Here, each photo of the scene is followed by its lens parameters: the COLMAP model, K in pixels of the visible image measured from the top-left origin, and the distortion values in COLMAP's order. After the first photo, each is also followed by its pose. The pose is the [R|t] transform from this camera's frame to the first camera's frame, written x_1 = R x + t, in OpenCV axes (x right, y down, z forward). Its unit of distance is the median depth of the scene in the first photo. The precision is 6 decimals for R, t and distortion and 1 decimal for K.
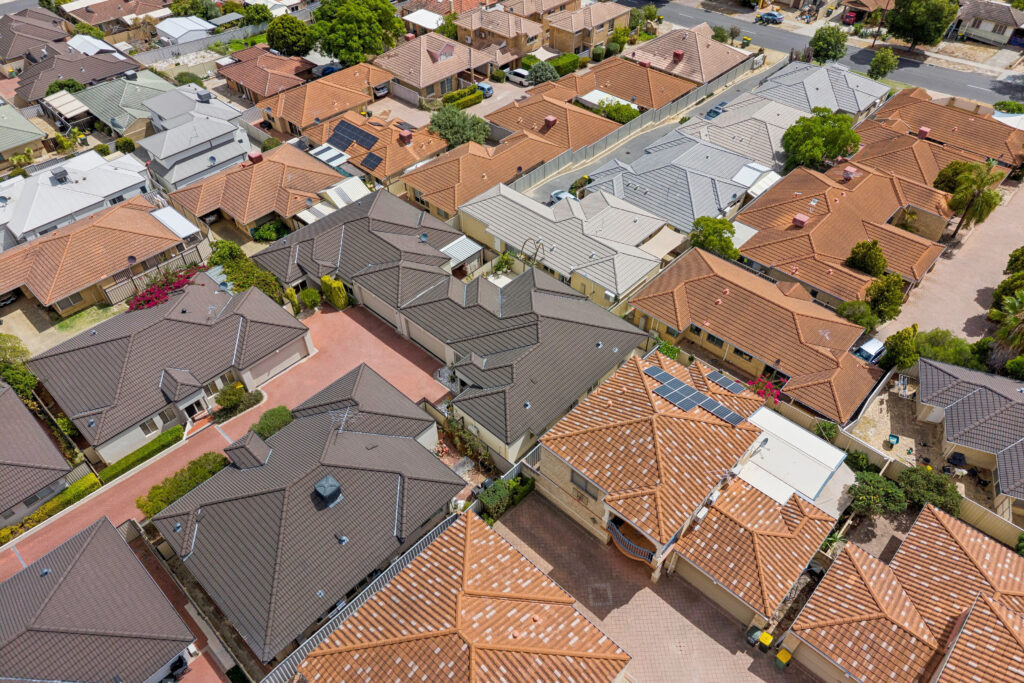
lens RADIAL K [[689.7, 0, 510.7], [0, 689.7, 339.2], [0, 0, 1]] dist [0.011085, -0.004365]
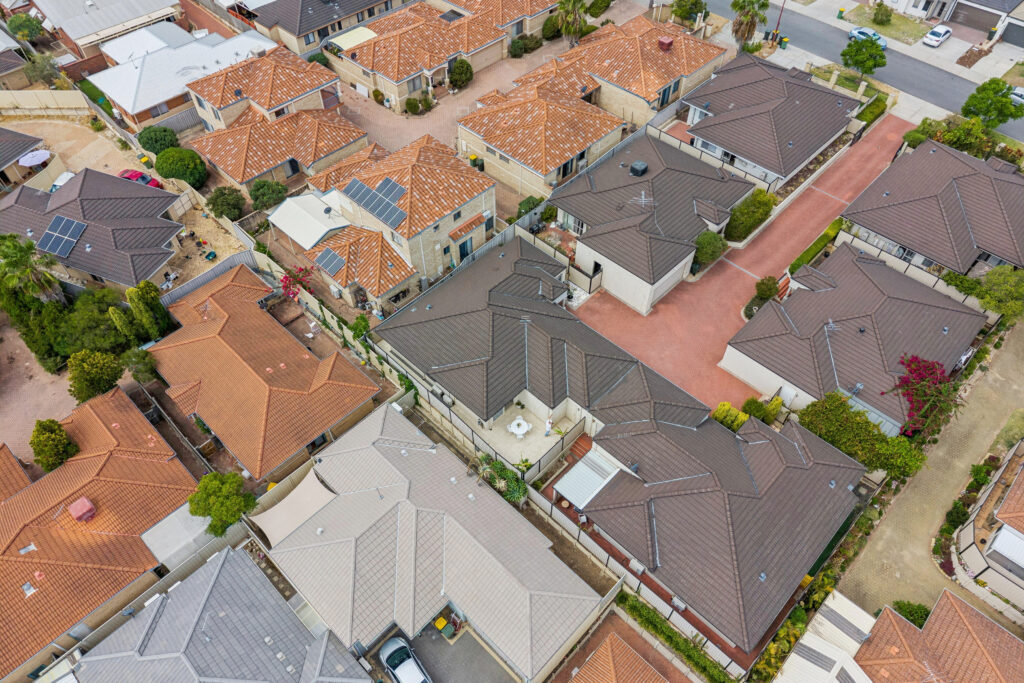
lens RADIAL K [[689.7, 0, 507.0], [0, 689.7, 338.5], [0, 0, 1]] dist [0.011085, -0.004365]
pose [[-0.999798, -0.007405, 0.018677, -0.005160], [0.019240, -0.085121, 0.996185, -0.883203], [-0.005787, 0.996343, 0.085246, 0.832776]]
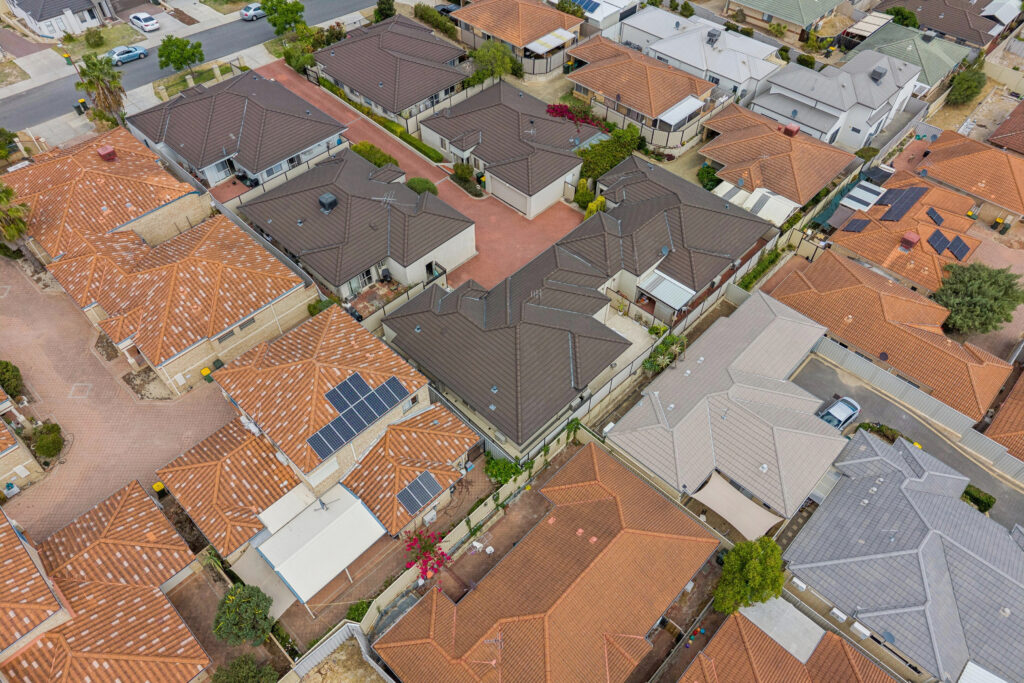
lens RADIAL K [[689.7, 0, 512.2], [0, 689.7, 345.6], [0, 0, 1]] dist [0.011085, -0.004365]
pose [[-0.012661, 0.766490, -0.642131, 0.588173], [-0.703794, 0.449342, 0.550241, -0.471491], [0.710291, 0.458895, 0.533763, 0.432428]]
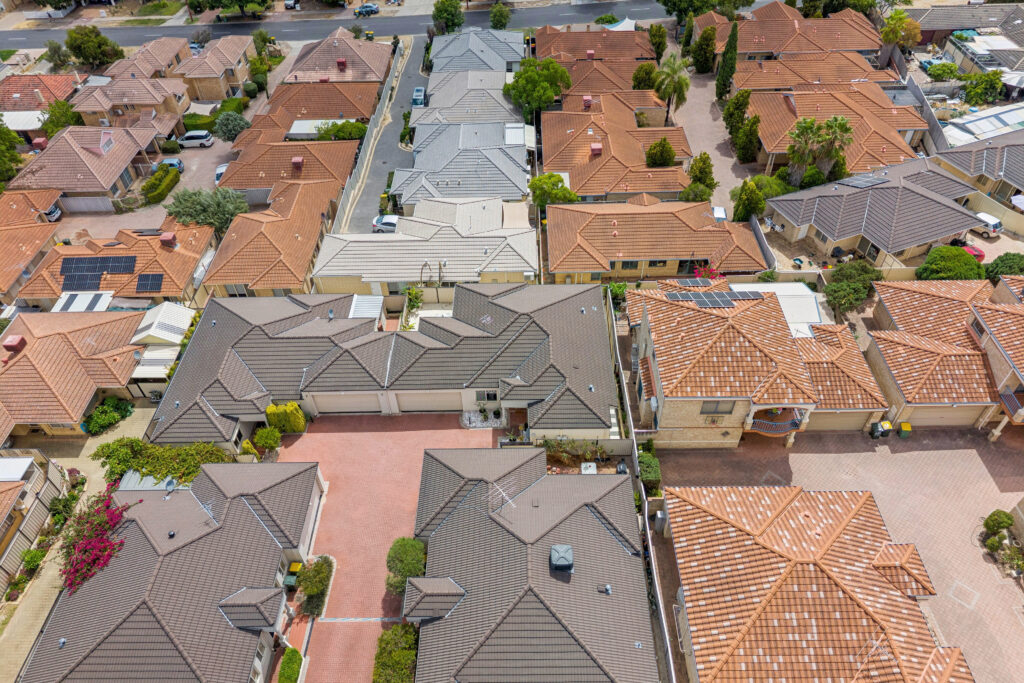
lens RADIAL K [[689.7, 0, 508.9], [0, 689.7, 339.9], [0, 0, 1]] dist [0.011085, -0.004365]
pose [[0.732418, -0.487100, 0.475708, -0.409249], [0.492582, 0.861435, 0.123667, -0.120604], [-0.470029, 0.143749, 0.870867, 0.130585]]
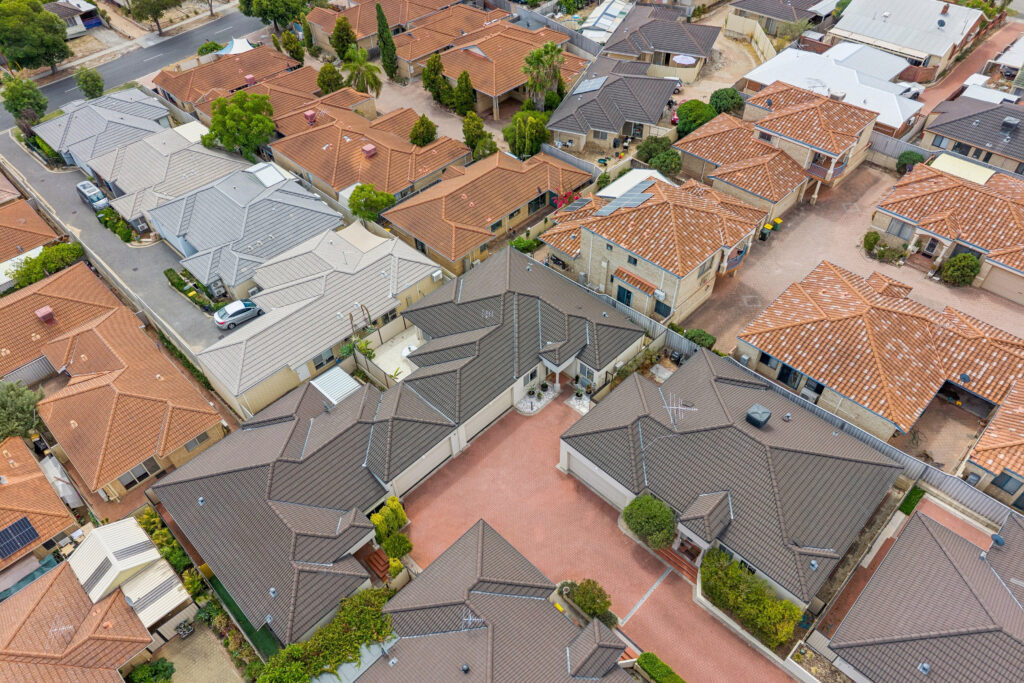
lens RADIAL K [[689.7, 0, 511.6], [0, 689.7, 343.1], [0, 0, 1]] dist [0.011085, -0.004365]
pose [[0.026985, -0.710919, 0.702756, -0.629095], [0.723005, 0.499358, 0.477394, -0.413353], [-0.690315, 0.495214, 0.527473, 0.434085]]
